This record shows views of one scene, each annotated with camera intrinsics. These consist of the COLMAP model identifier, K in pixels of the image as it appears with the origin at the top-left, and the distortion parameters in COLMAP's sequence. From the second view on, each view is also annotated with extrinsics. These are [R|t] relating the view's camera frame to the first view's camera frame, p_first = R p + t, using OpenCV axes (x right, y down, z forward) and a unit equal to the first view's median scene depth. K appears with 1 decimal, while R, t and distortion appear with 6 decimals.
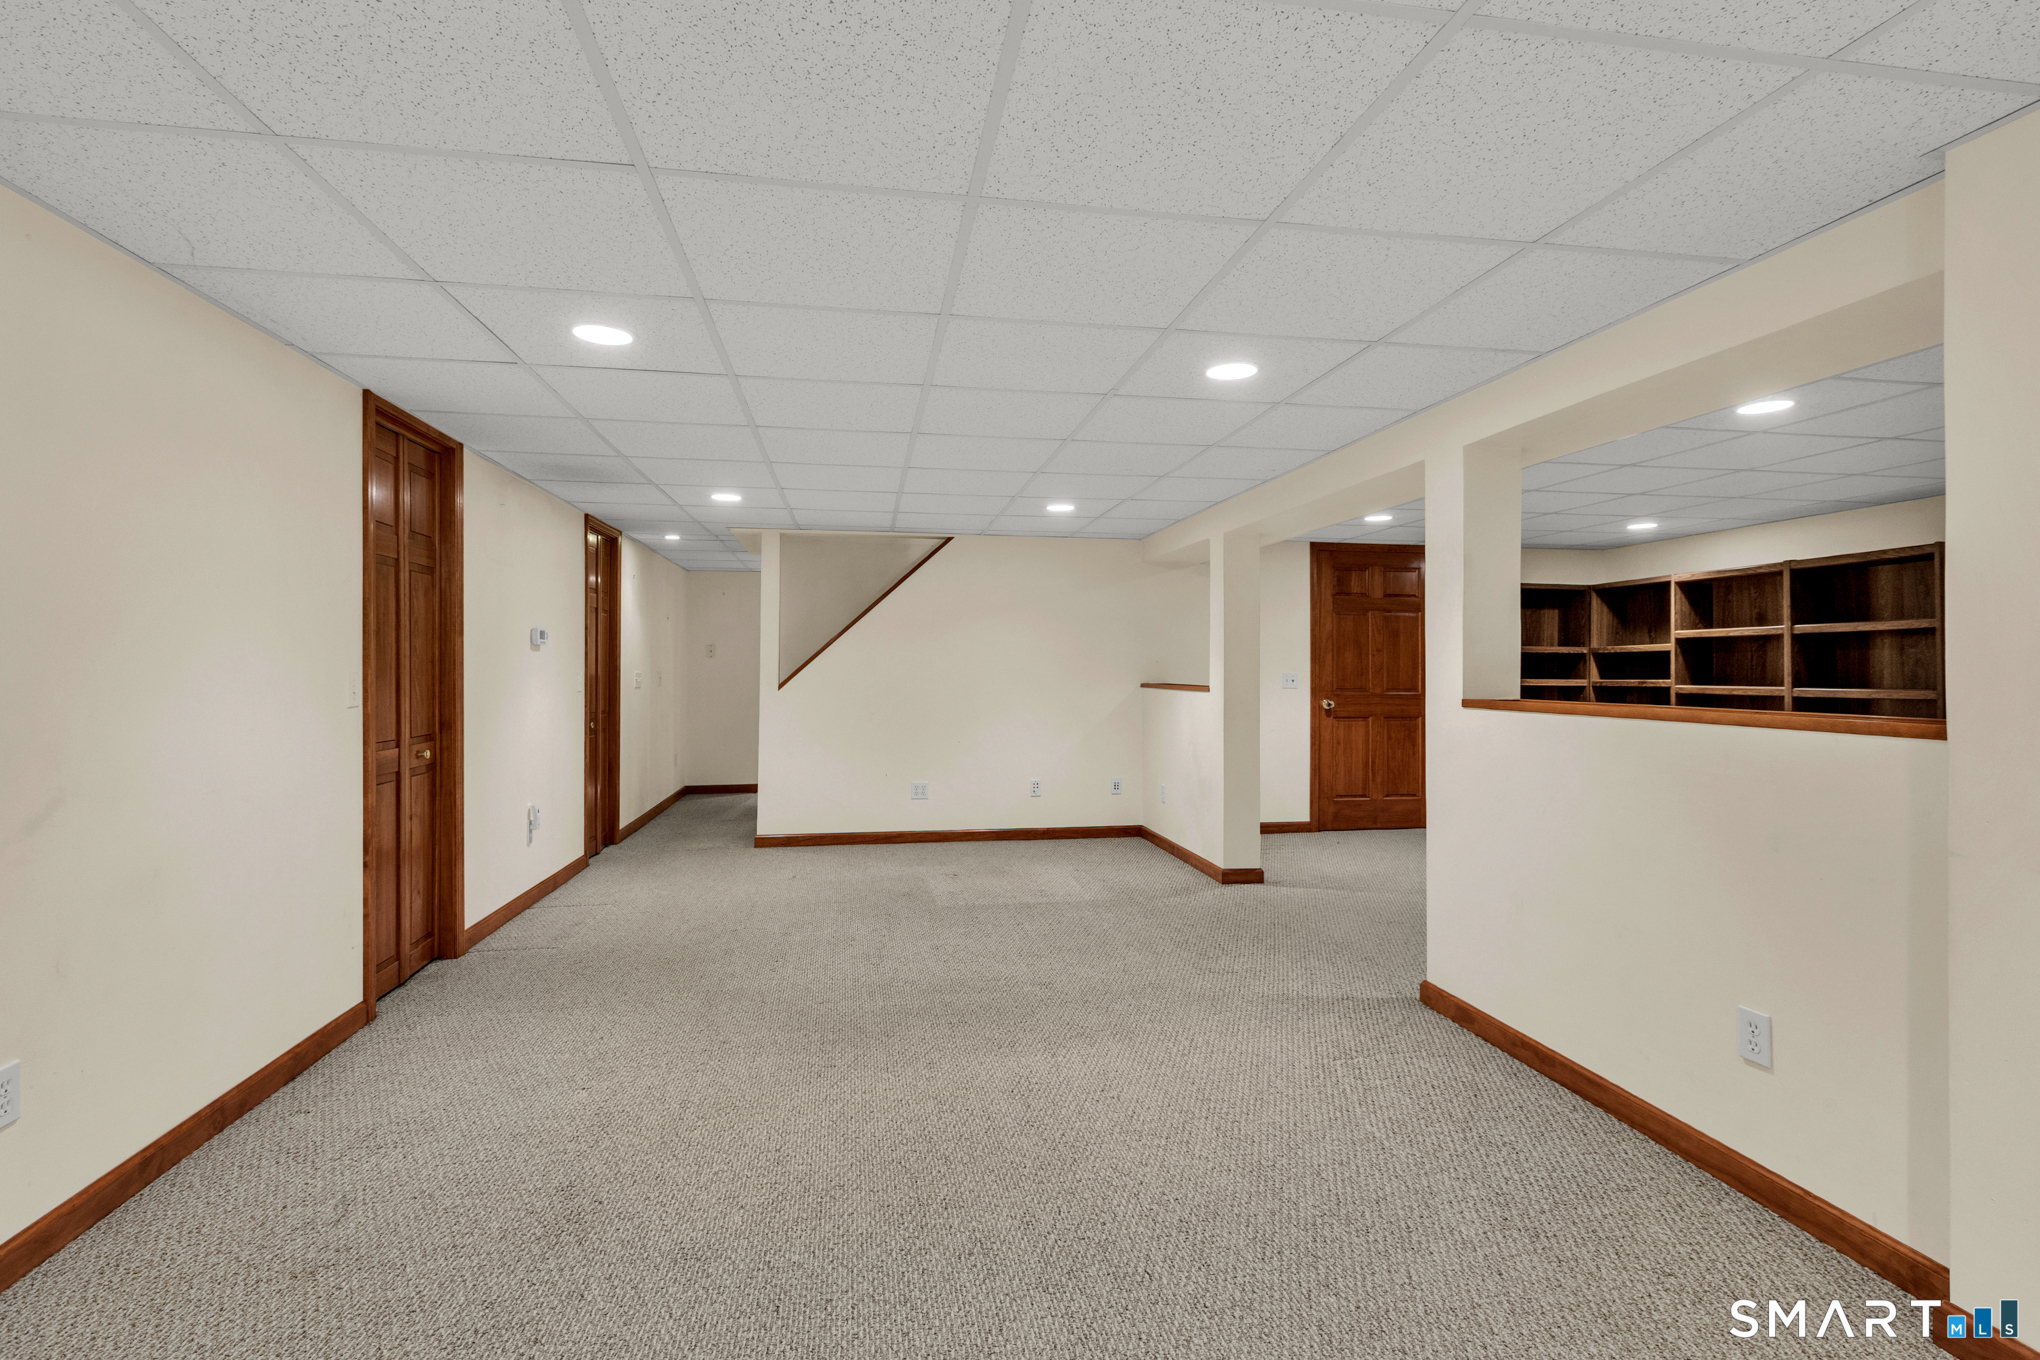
lens RADIAL K [[923.5, 0, 1012.5], [0, 923.5, 674.7], [0, 0, 1]] dist [0.001705, -0.000151]
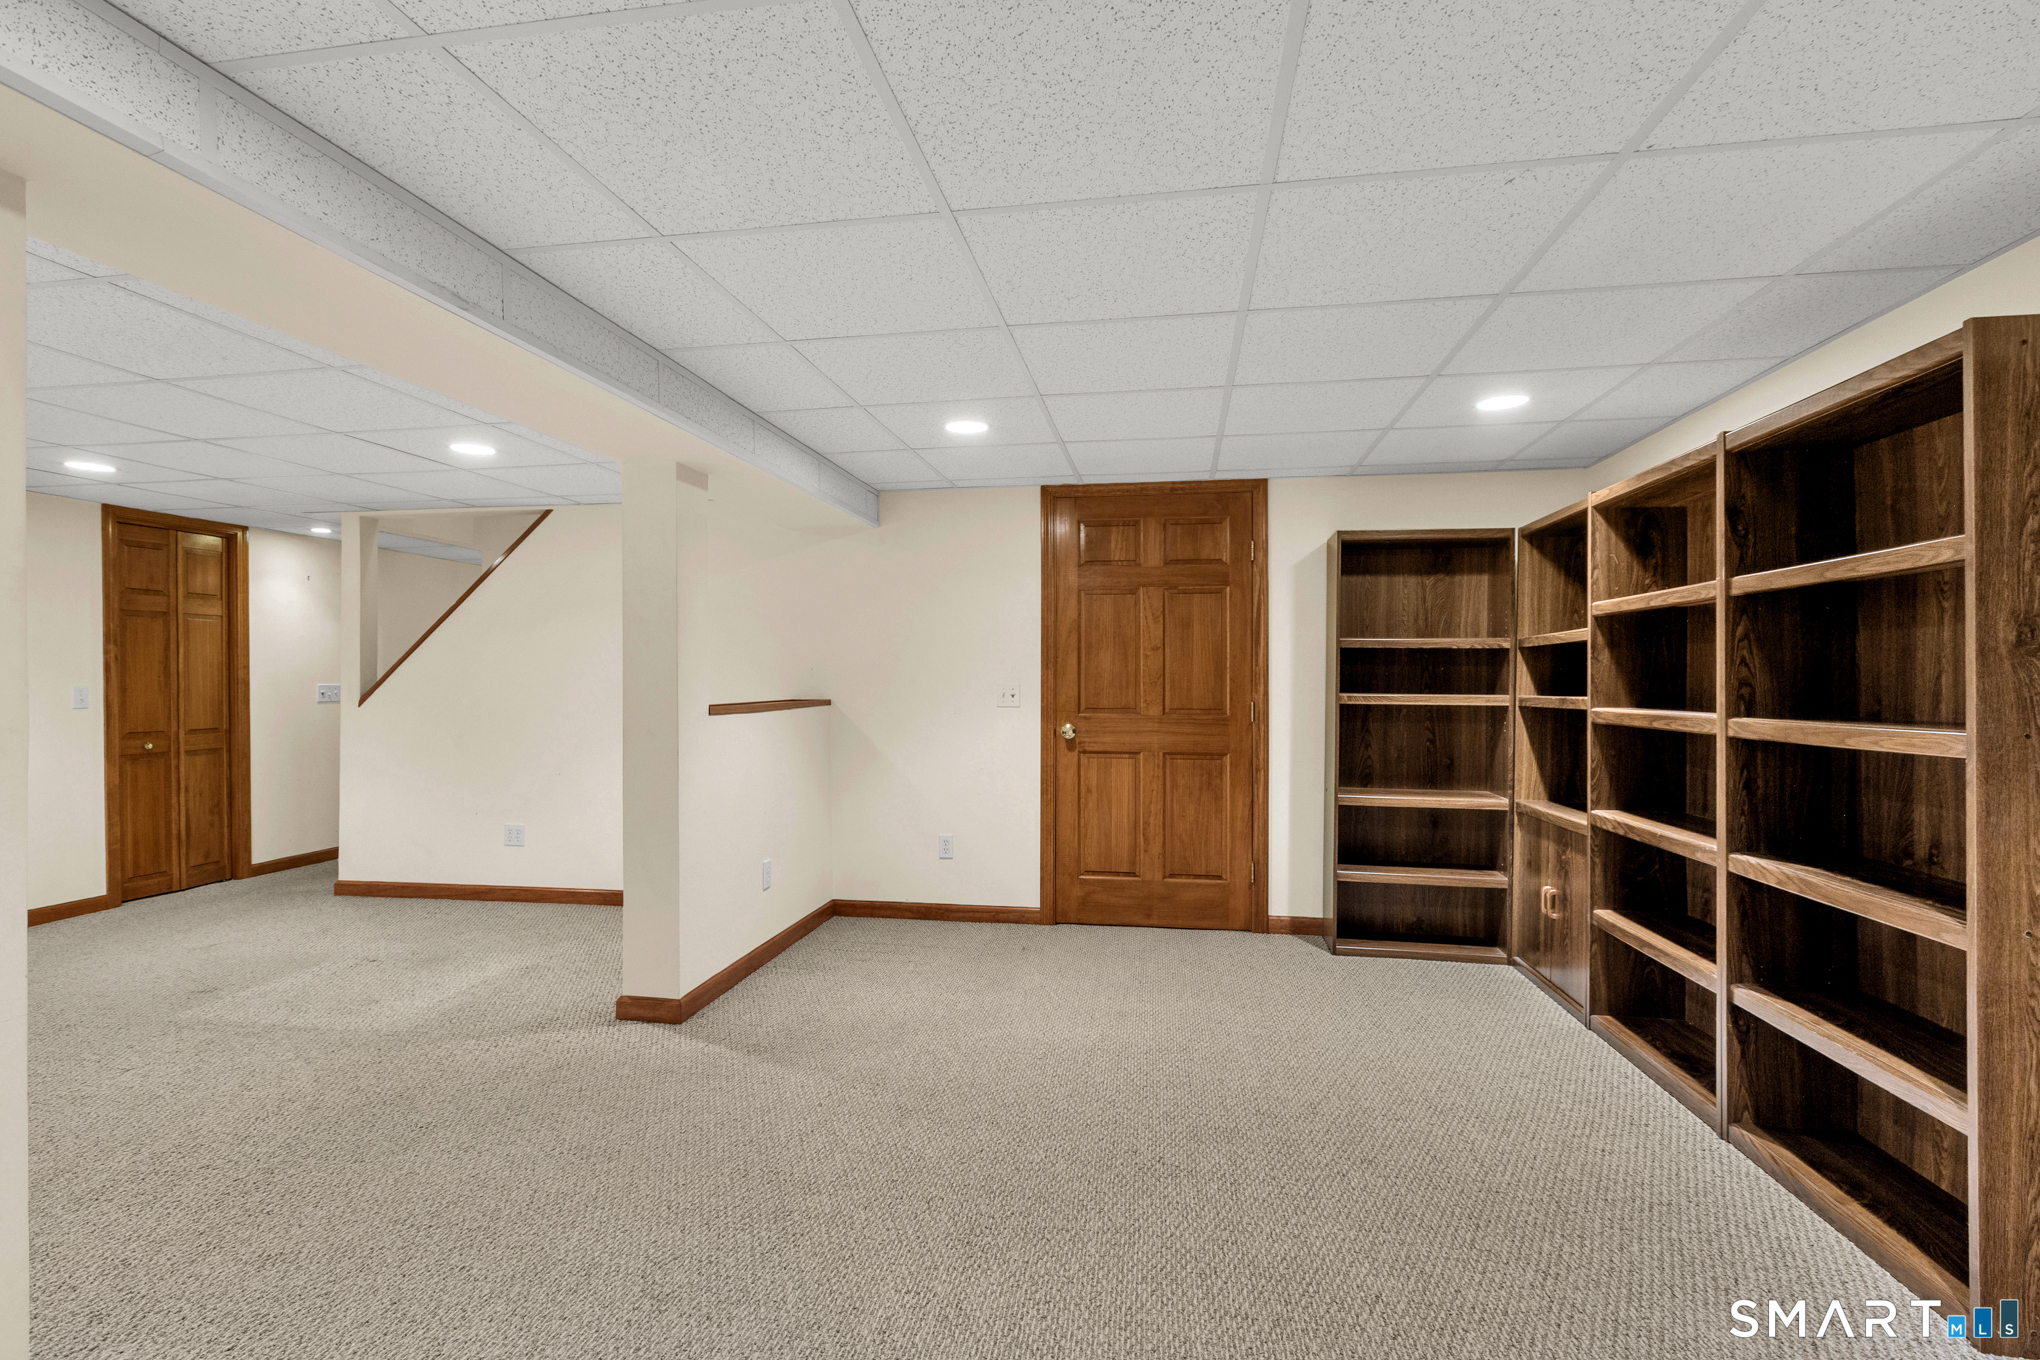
lens RADIAL K [[923.5, 0, 1021.0], [0, 923.5, 685.1], [0, 0, 1]] dist [0.001705, -0.000151]
pose [[0.947862, -0.001477, -0.318678, 0.518264], [0.001835, 0.999998, 0.000824, -0.001706], [0.318676, -0.001366, 0.947863, 0.365677]]
